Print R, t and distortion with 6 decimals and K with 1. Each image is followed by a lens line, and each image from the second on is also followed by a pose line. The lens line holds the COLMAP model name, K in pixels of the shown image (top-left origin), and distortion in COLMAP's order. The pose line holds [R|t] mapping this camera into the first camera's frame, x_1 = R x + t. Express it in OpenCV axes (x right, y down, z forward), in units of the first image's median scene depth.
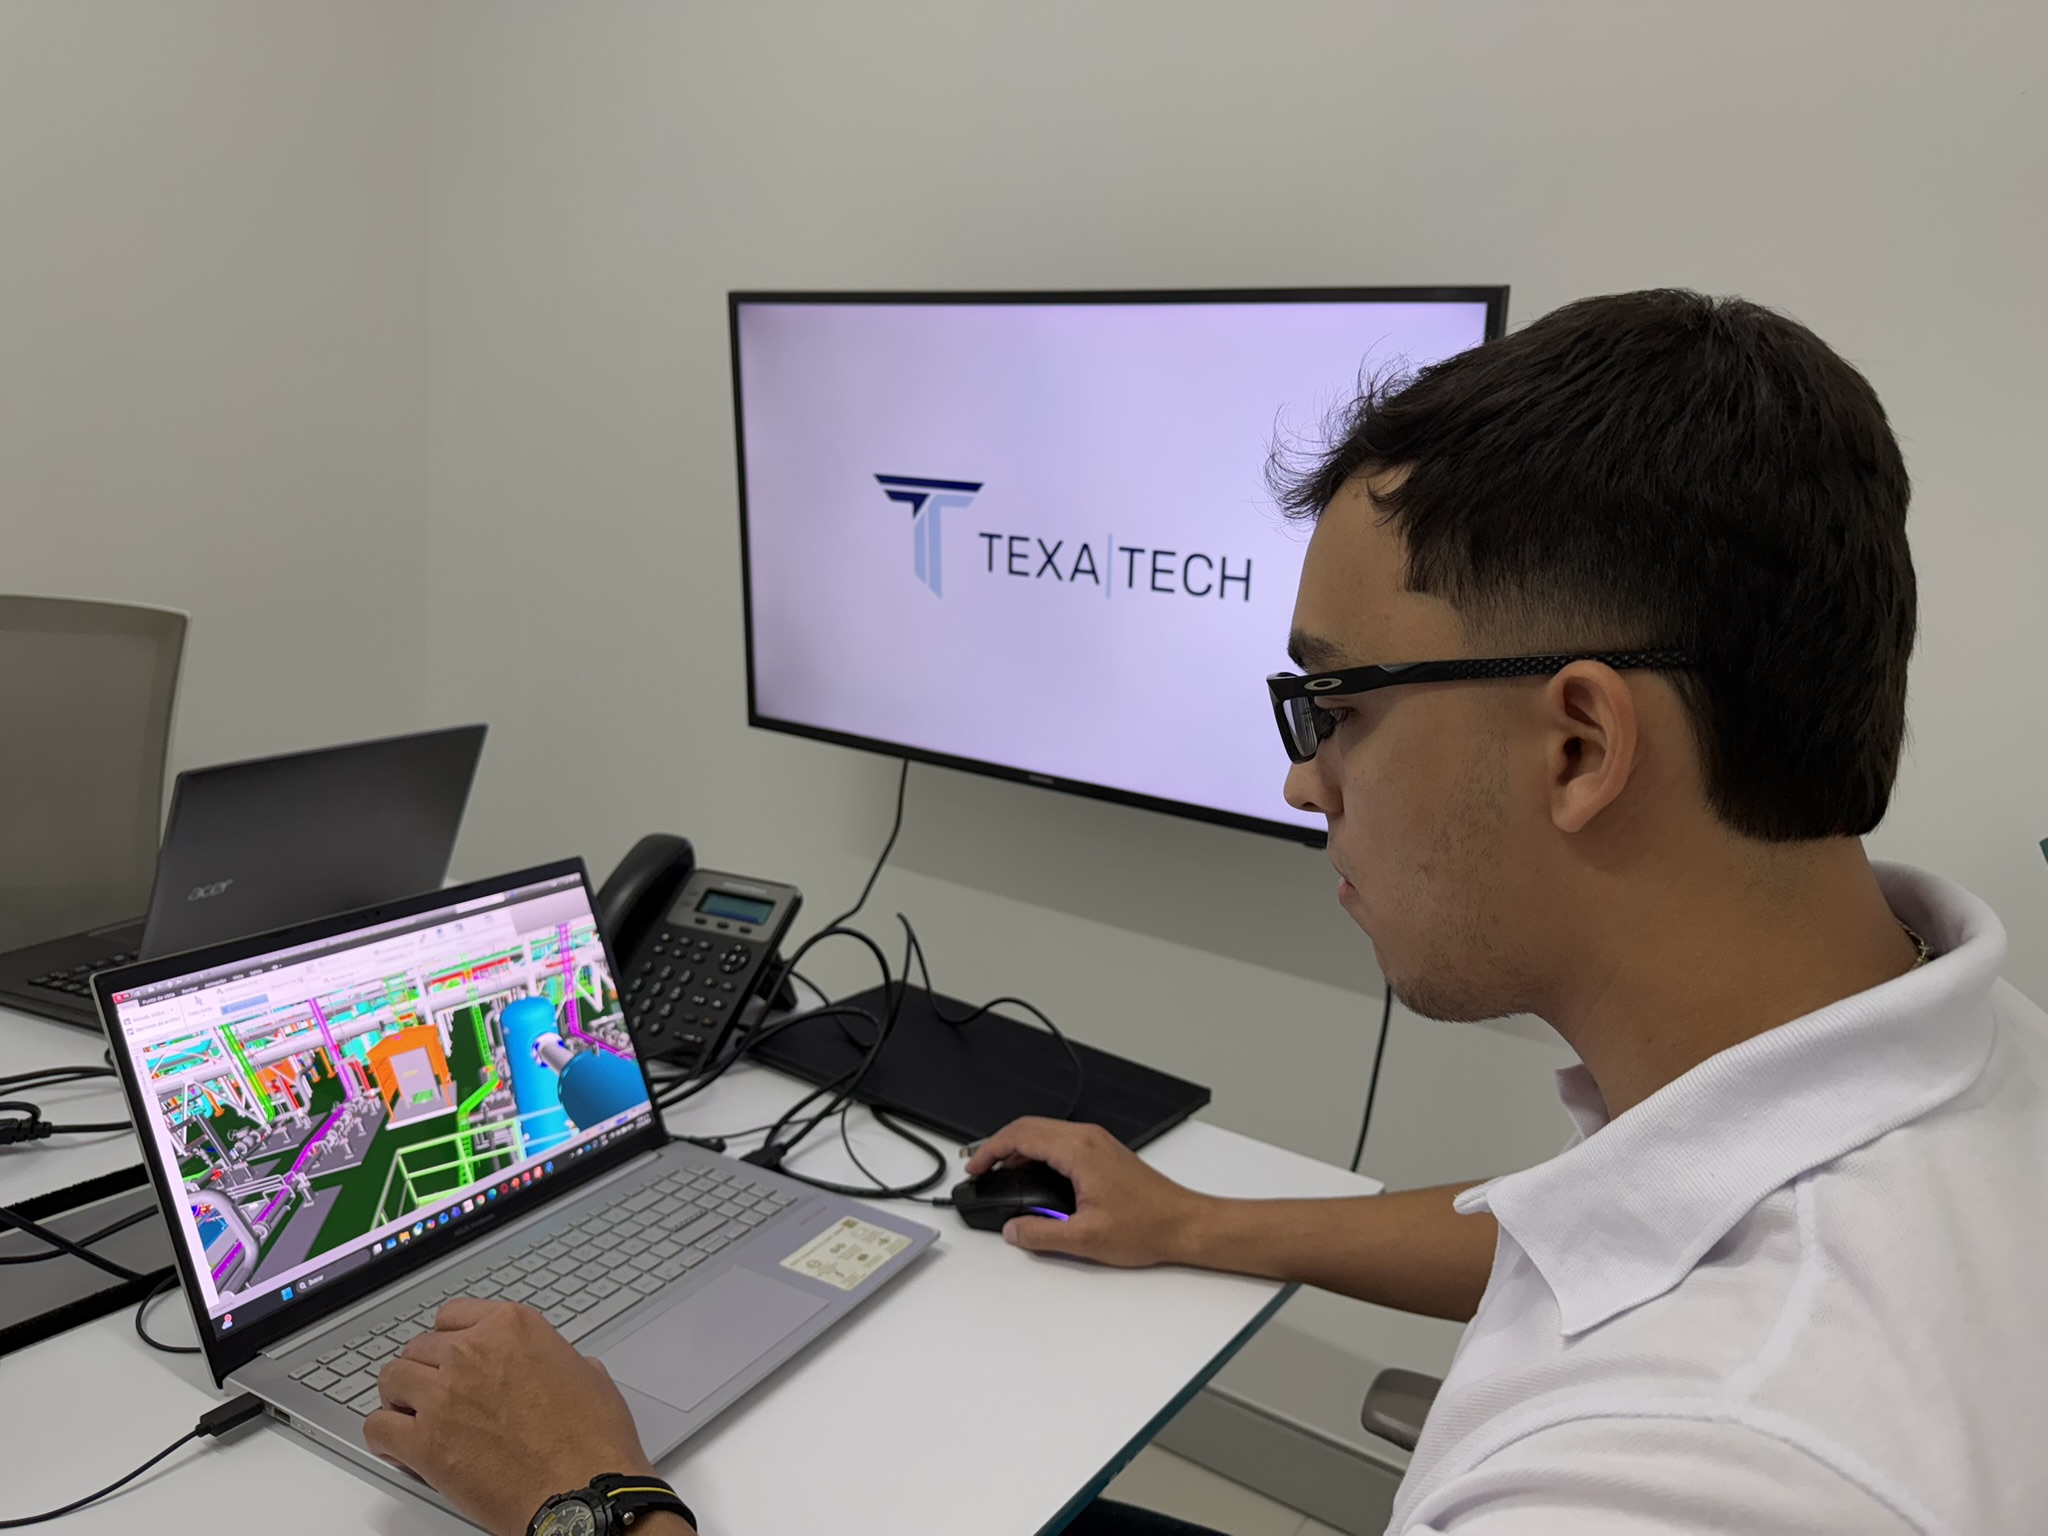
lens RADIAL K [[1375.1, 0, 1024.0], [0, 1375.1, 768.0], [0, 0, 1]] dist [-0.005423, -0.002207]
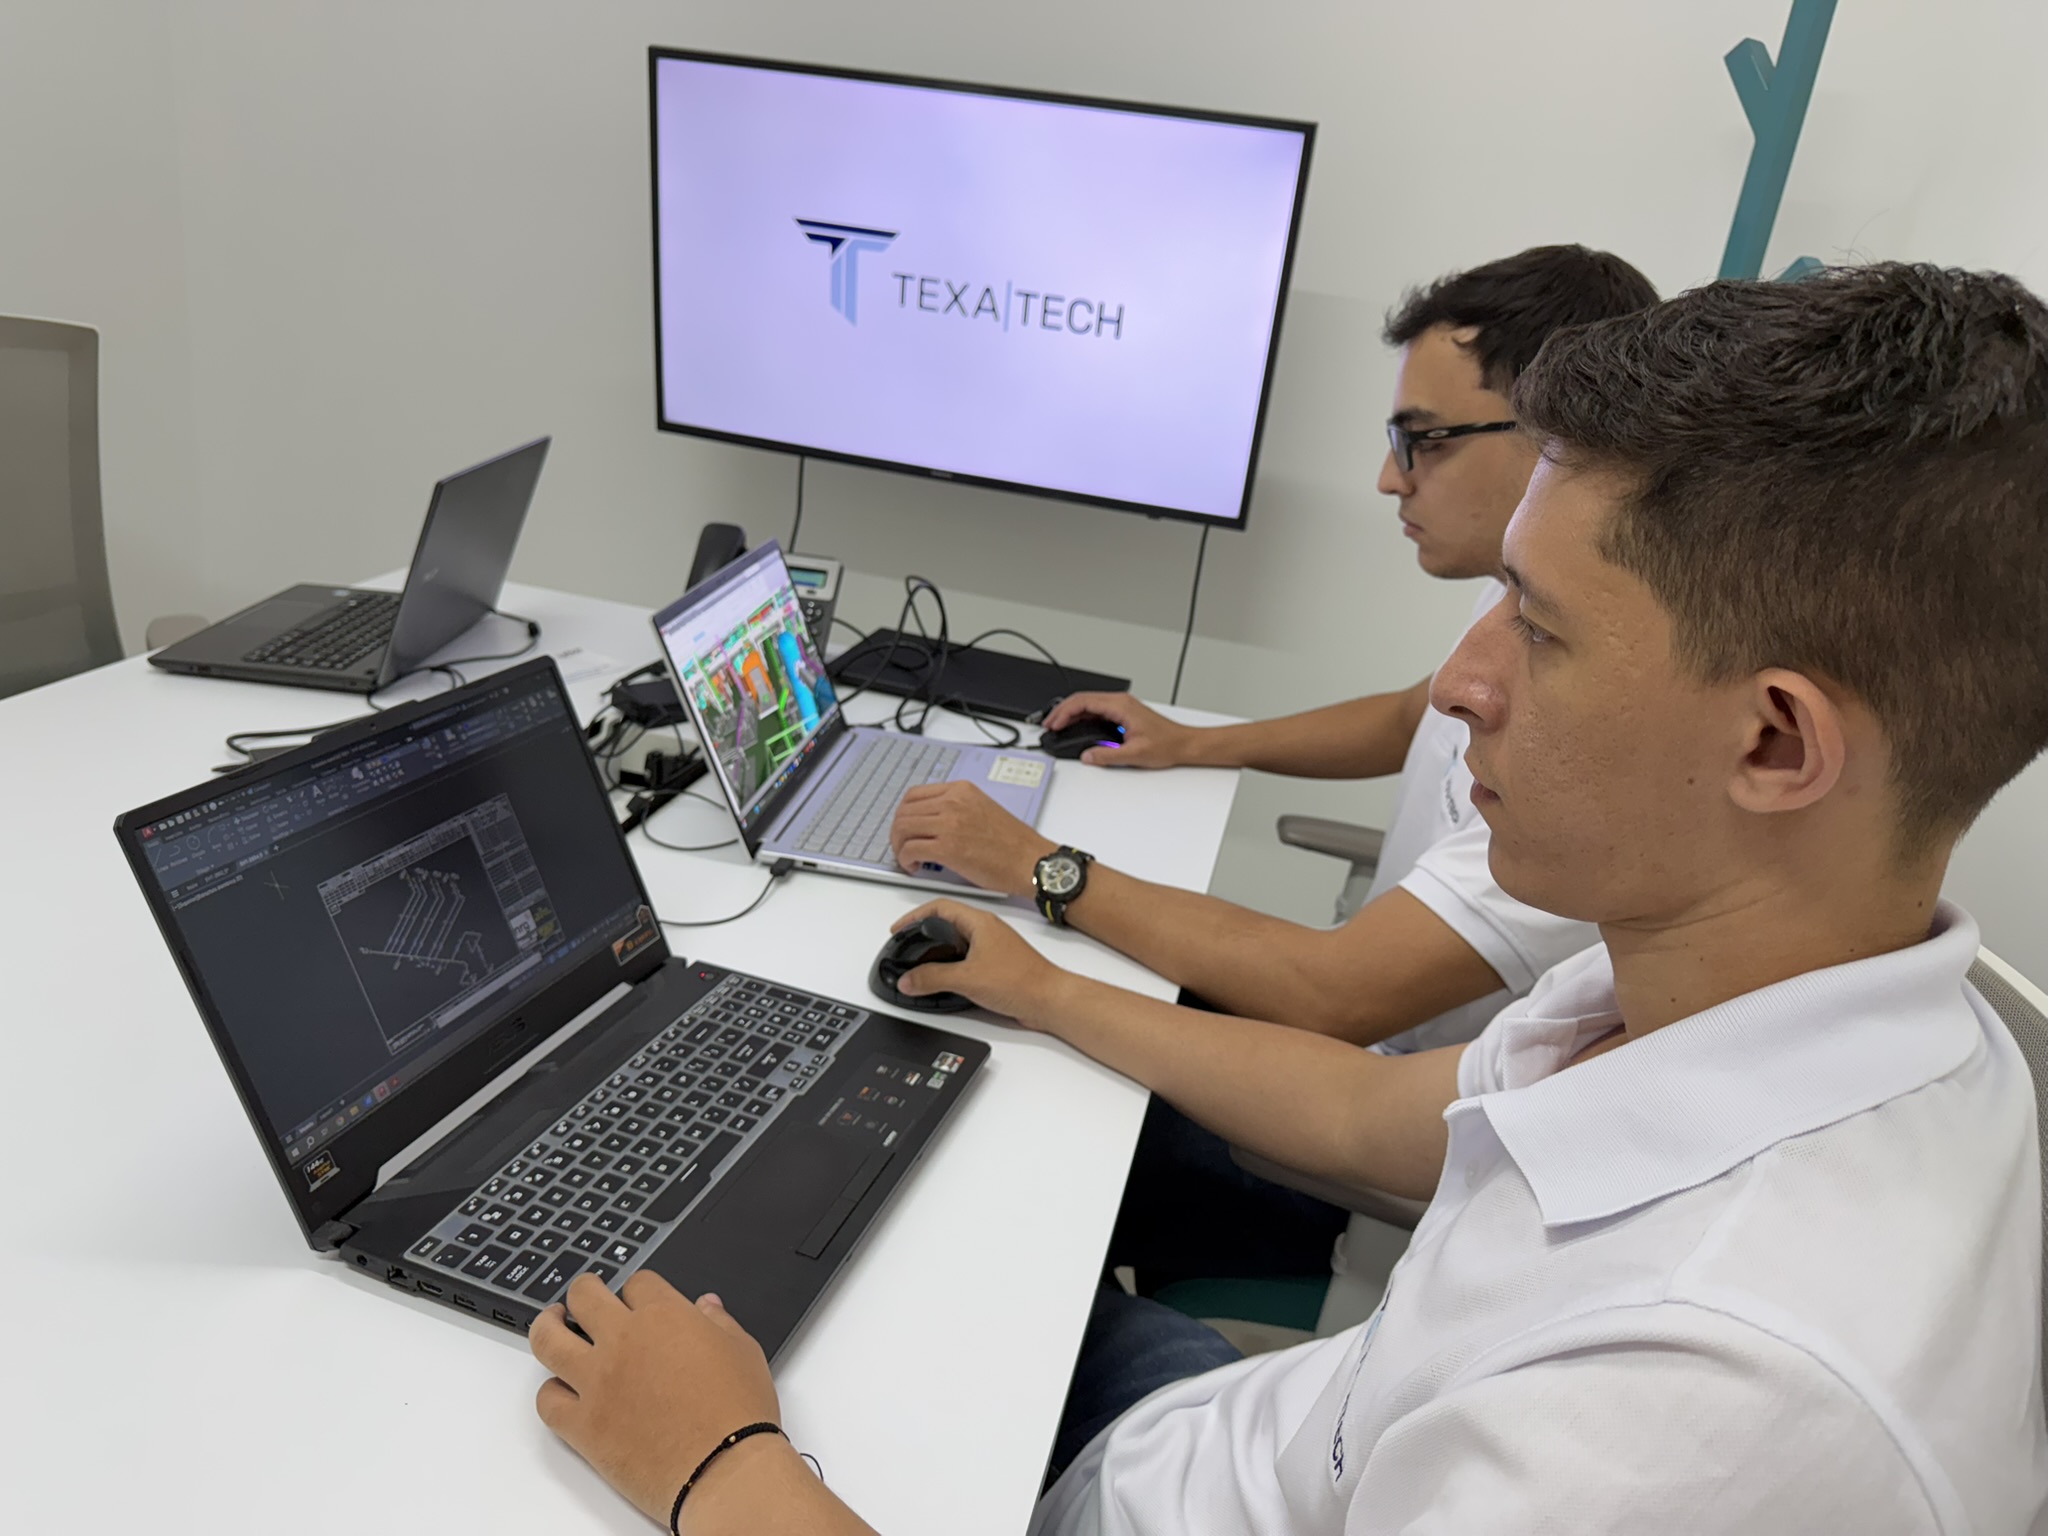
lens RADIAL K [[1375.1, 0, 1024.0], [0, 1375.1, 768.0], [0, 0, 1]] dist [-0.005423, -0.002207]
pose [[0.937313, -0.094563, 0.335414, -0.433318], [0.015867, 0.973062, 0.229996, -0.019645], [-0.348128, -0.210256, 0.913564, -0.325262]]
